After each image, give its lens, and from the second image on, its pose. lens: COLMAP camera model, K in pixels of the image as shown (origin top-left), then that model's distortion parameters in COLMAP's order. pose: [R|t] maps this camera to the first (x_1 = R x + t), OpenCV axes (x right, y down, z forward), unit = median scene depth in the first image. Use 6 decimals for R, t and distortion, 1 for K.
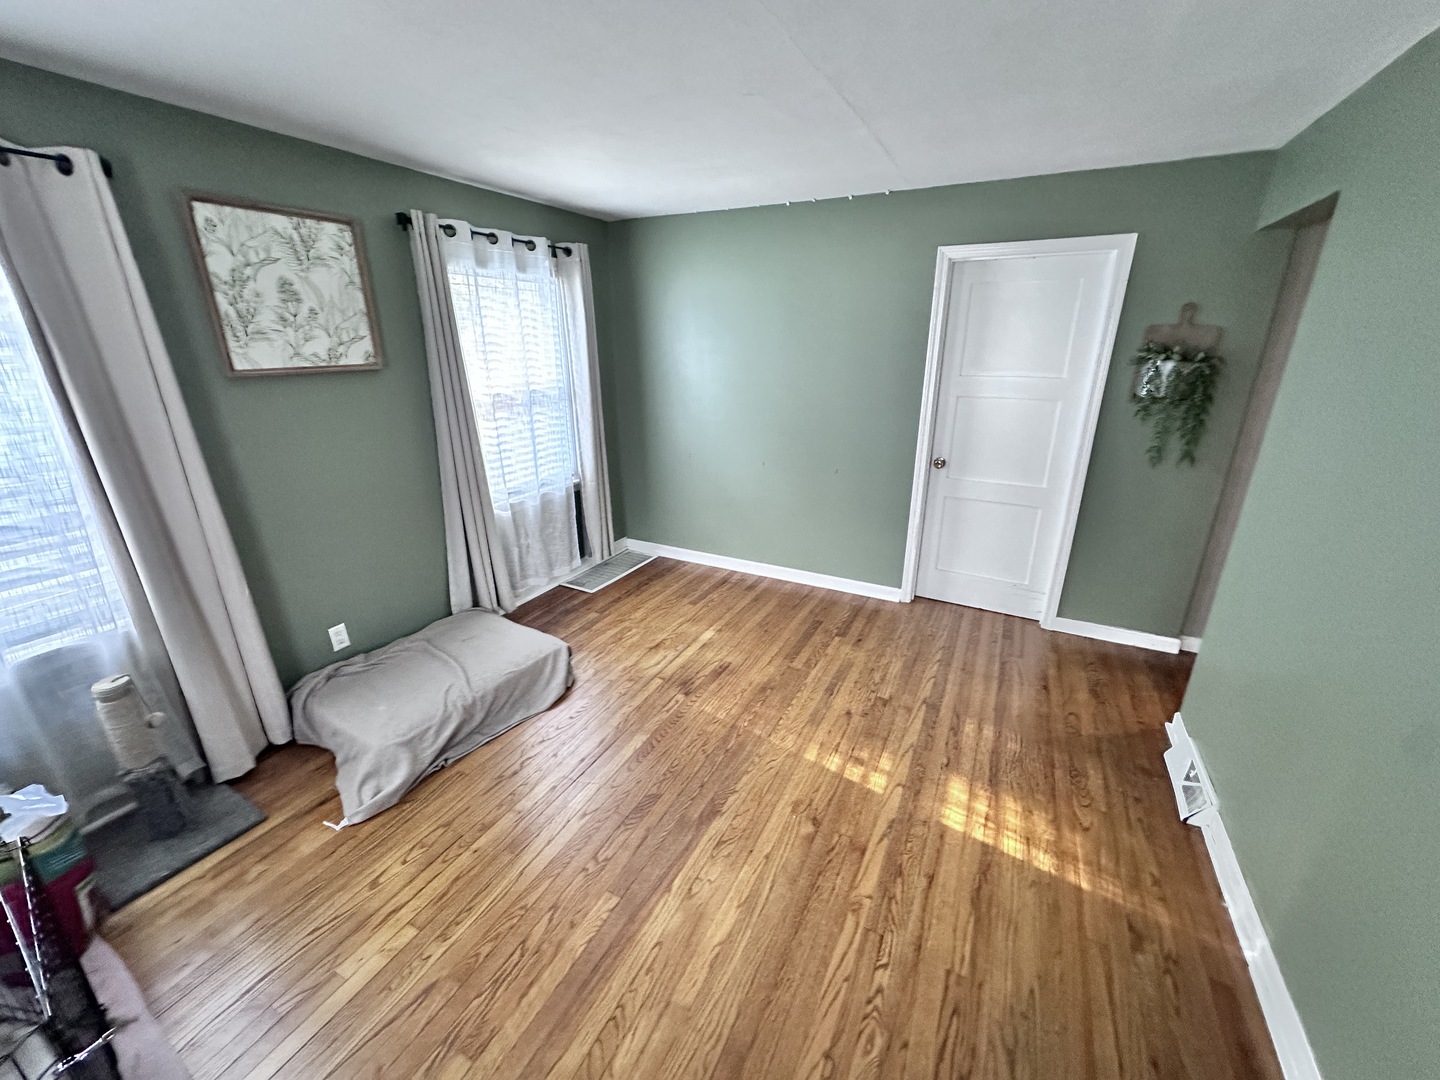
lens RADIAL K [[577.5, 0, 715.6], [0, 577.5, 542.2], [0, 0, 1]] dist [-0.003435, 0.000992]
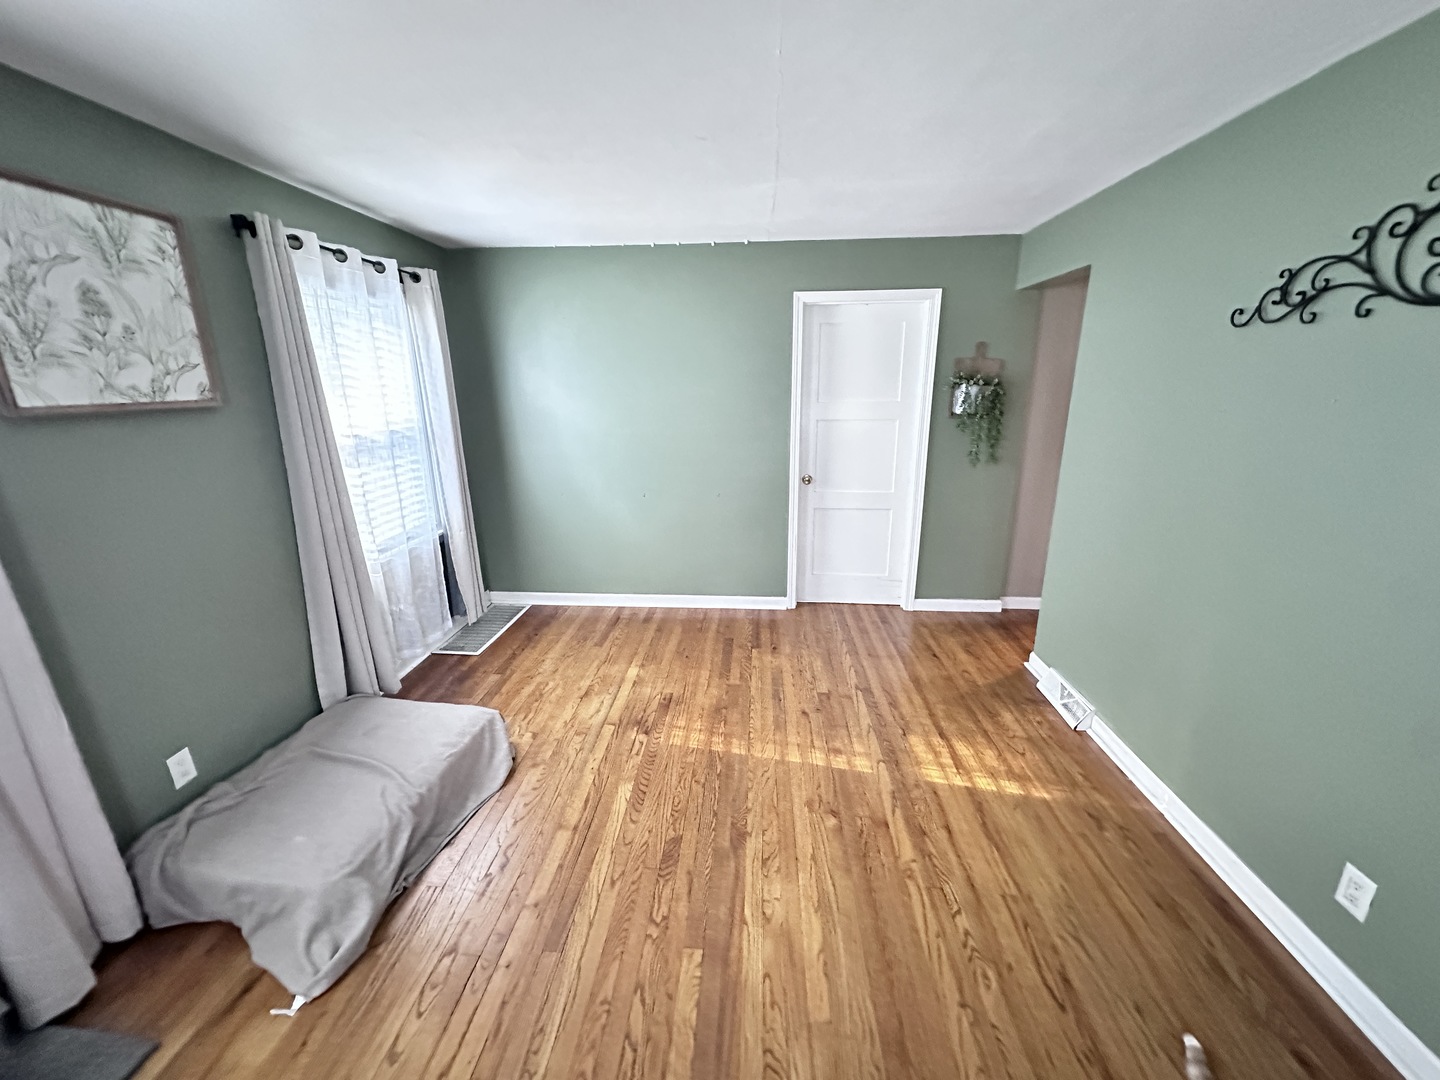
lens RADIAL K [[577.5, 0, 716.0], [0, 577.5, 541.8], [0, 0, 1]] dist [-0.003435, 0.000992]
pose [[0.917510, -0.113643, 0.381131, -0.311965], [0.140190, 0.989211, -0.042528, 0.008192], [-0.372186, 0.092451, 0.923542, 0.054530]]
